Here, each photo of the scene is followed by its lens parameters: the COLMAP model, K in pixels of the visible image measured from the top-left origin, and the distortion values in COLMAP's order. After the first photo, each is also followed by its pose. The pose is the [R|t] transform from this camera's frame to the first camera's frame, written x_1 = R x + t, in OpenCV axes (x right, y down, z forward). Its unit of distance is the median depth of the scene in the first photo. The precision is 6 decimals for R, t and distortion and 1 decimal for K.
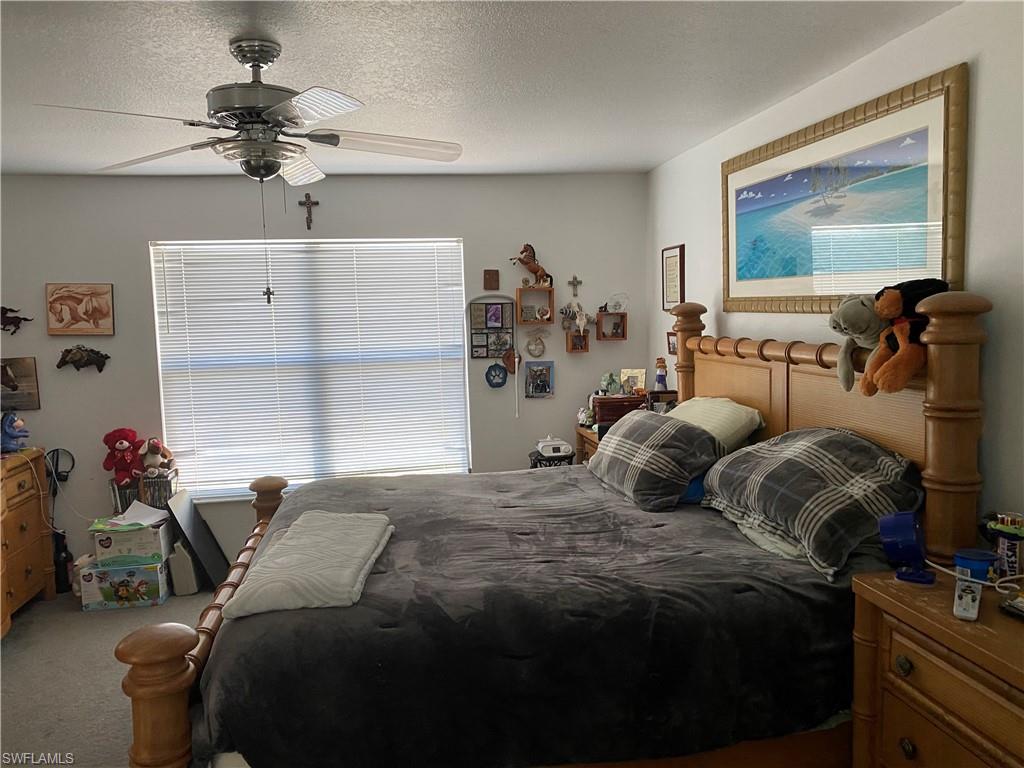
lens RADIAL K [[777.9, 0, 512.0], [0, 777.9, 382.9], [0, 0, 1]] dist [0.001520, 0.000774]
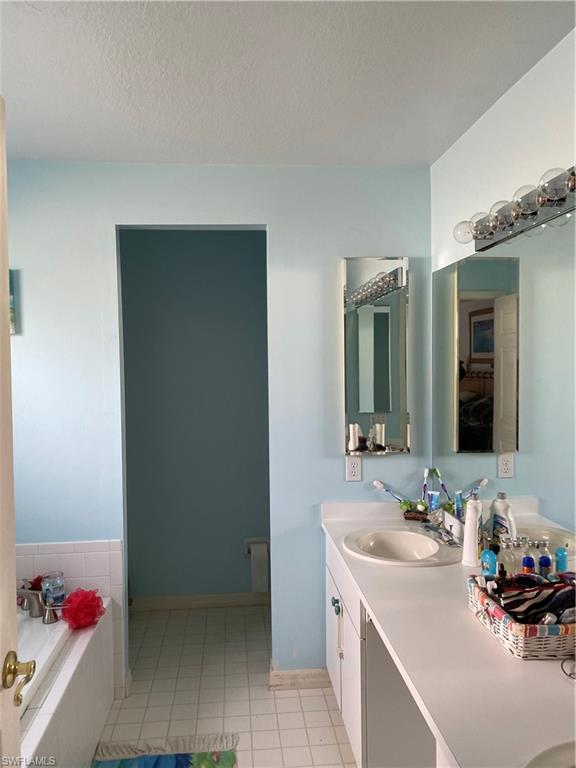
lens RADIAL K [[583.4, 0, 287.8], [0, 583.4, 384.1], [0, 0, 1]] dist [0.001520, 0.000774]
pose [[0.995737, 0.018180, -0.090430, -0.234539], [-0.022821, 0.998461, -0.050547, 0.129019], [0.089372, 0.052395, 0.994619, -1.400391]]
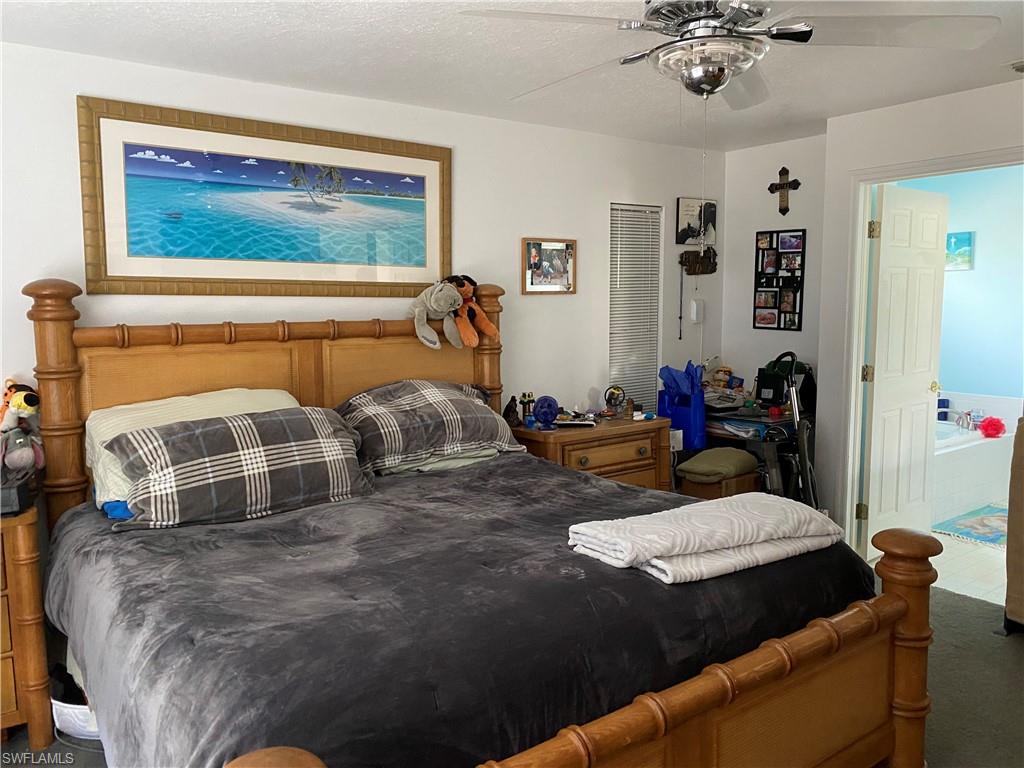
lens RADIAL K [[777.9, 0, 511.8], [0, 777.9, 381.2], [0, 0, 1]] dist [0.001520, 0.000774]
pose [[-0.438858, -0.095819, 0.893433, -0.705130], [0.081098, 0.986016, 0.145584, -0.098146], [-0.894889, 0.136346, -0.424951, 1.126276]]
